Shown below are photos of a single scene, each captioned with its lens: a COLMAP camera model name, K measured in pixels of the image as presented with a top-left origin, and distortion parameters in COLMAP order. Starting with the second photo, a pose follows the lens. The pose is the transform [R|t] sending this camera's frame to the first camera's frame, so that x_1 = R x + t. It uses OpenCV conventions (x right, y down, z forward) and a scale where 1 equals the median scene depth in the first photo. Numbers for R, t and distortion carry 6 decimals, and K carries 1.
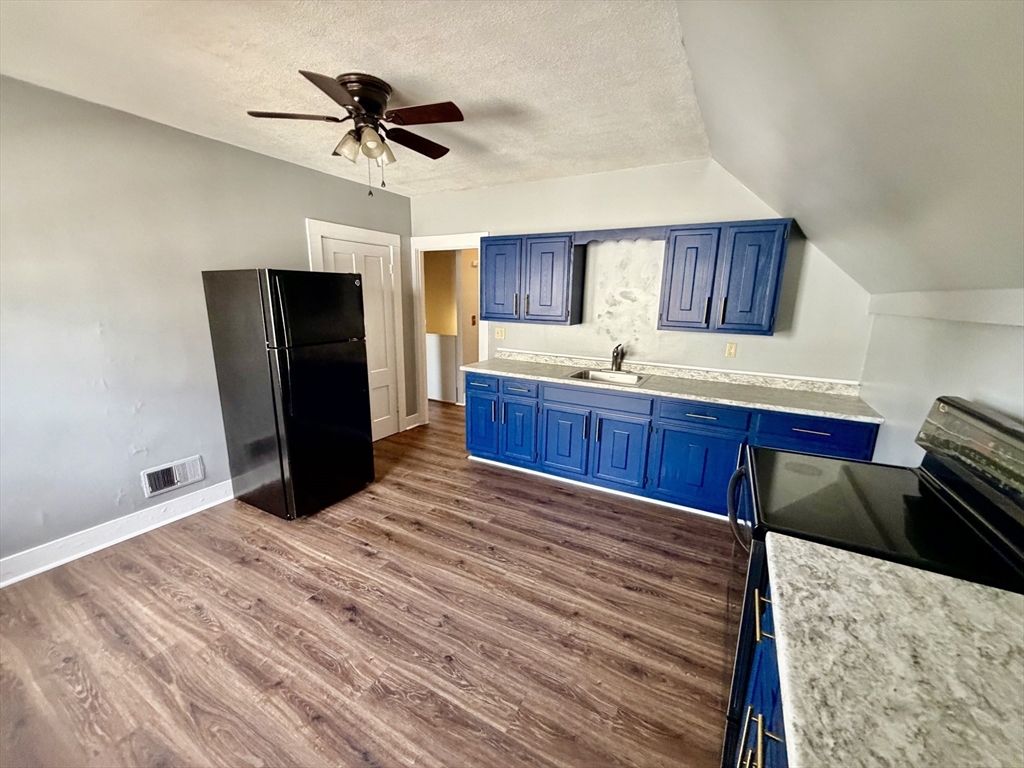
lens RADIAL K [[408.0, 0, 510.5], [0, 408.0, 385.6], [0, 0, 1]] dist [-0.000143, 0.000025]
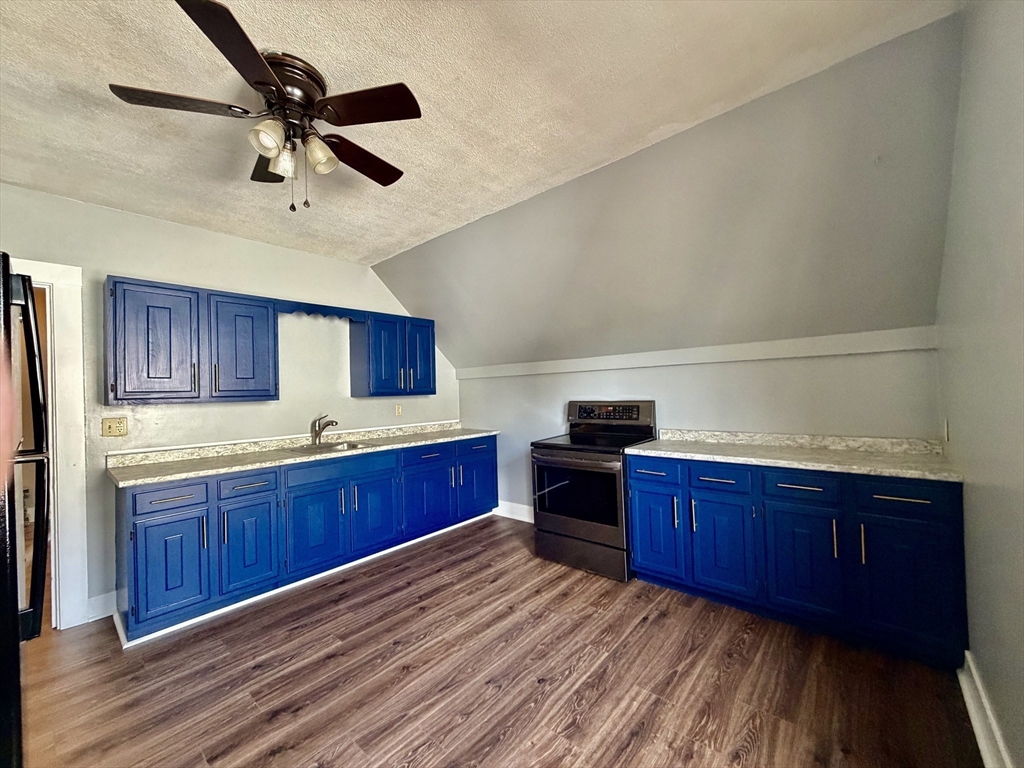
lens RADIAL K [[408.0, 0, 508.9], [0, 408.0, 386.8], [0, 0, 1]] dist [-0.000143, 0.000025]
pose [[0.211159, -0.014975, 0.977337, -0.878391], [0.241275, 0.969741, -0.037270, -0.034606], [-0.947205, 0.243677, 0.208383, 0.500699]]
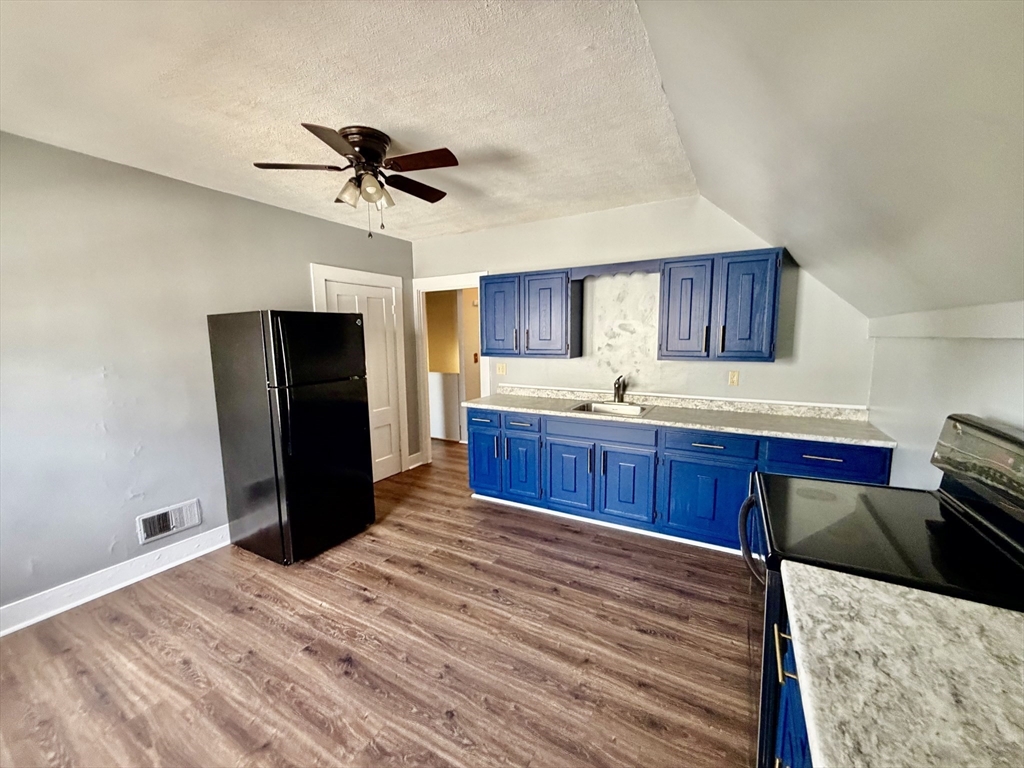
lens RADIAL K [[408.0, 0, 510.6], [0, 408.0, 386.0], [0, 0, 1]] dist [-0.000143, 0.000025]
pose [[0.999560, -0.027337, -0.011502, 0.012648], [0.026137, 0.995232, -0.093964, 0.014429], [0.014016, 0.093622, 0.995509, 0.008711]]
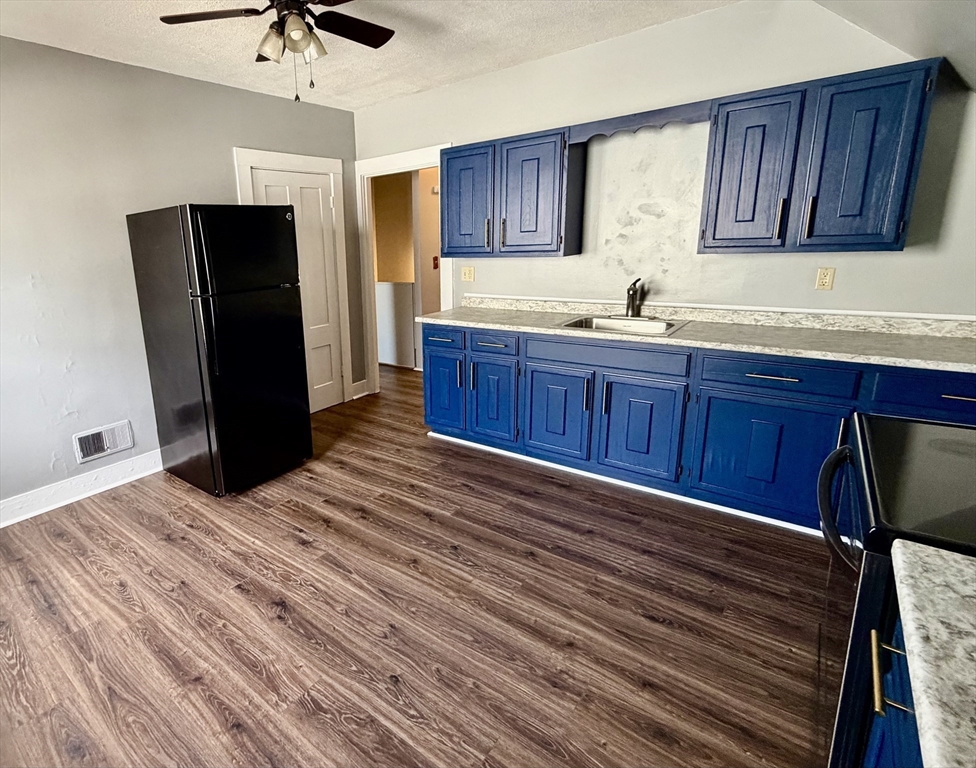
lens RADIAL K [[508.1, 0, 364.3], [0, 508.1, 358.5], [0, 0, 1]] dist [-0.000340, 0.000194]
pose [[0.970981, -0.007579, -0.239037, 0.021427], [0.009992, 0.999911, 0.008881, 0.035452], [0.238948, -0.011012, 0.970970, 0.038193]]
